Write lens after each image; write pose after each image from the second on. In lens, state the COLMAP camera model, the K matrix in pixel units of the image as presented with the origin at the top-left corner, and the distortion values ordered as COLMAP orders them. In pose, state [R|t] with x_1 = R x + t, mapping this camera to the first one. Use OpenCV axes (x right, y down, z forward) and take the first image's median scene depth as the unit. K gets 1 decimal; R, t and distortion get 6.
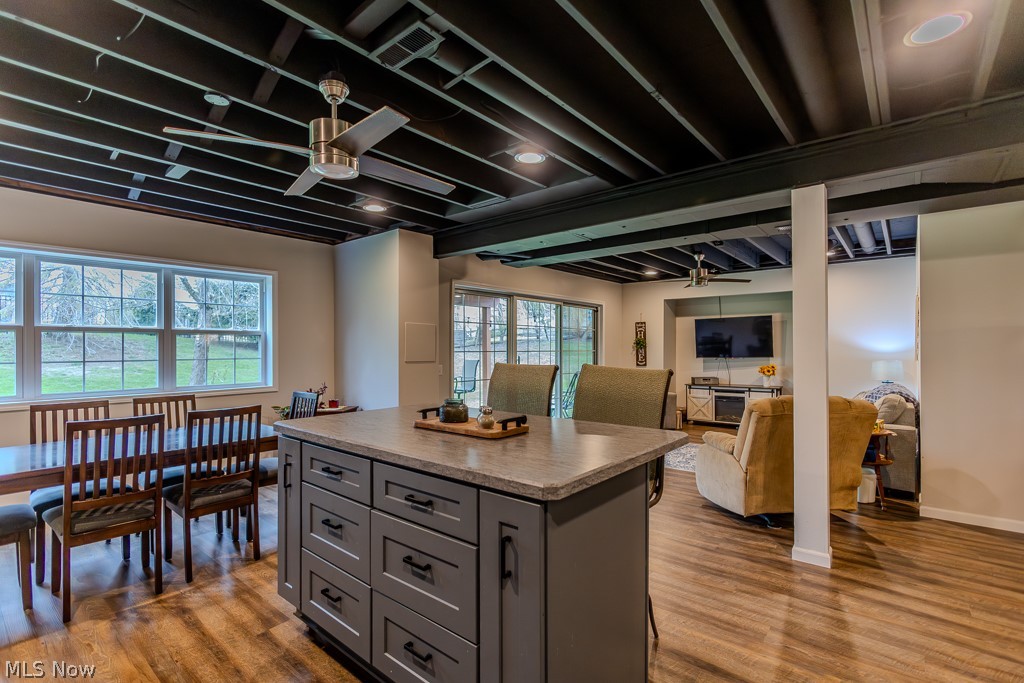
lens RADIAL K [[476.7, 0, 502.3], [0, 476.7, 345.3], [0, 0, 1]] dist [-0.007052, 0.000760]
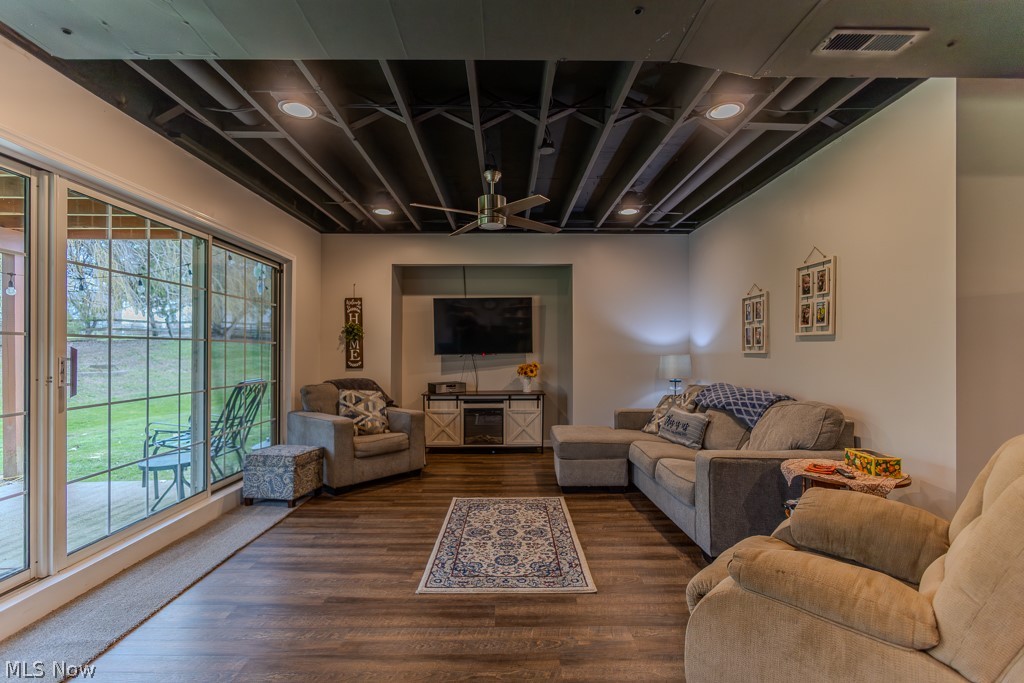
lens RADIAL K [[476.7, 0, 505.5], [0, 476.7, 351.8], [0, 0, 1]] dist [-0.007052, 0.000760]
pose [[0.759877, -0.001749, 0.650064, 0.039915], [-0.003639, 0.999969, 0.006943, 0.017413], [-0.650056, -0.007642, 0.759848, 0.428246]]
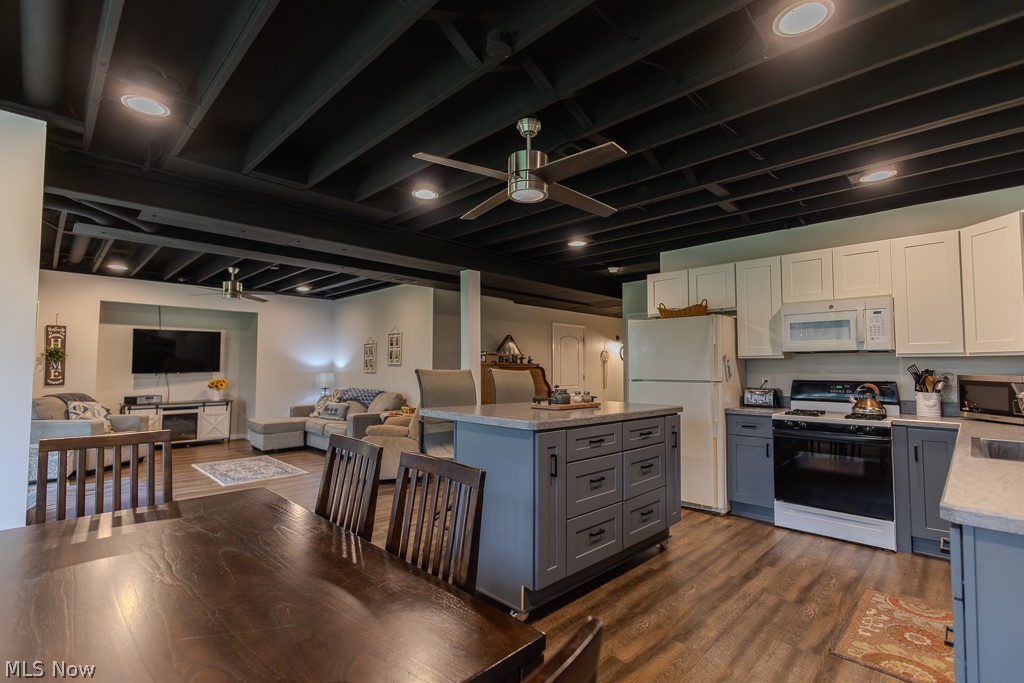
lens RADIAL K [[476.7, 0, 514.9], [0, 476.7, 342.4], [0, 0, 1]] dist [-0.007052, 0.000760]
pose [[0.072314, 0.055863, 0.995816, -0.409312], [-0.007661, 0.998432, -0.055453, 0.012693], [-0.997352, -0.003619, 0.072629, 0.262771]]
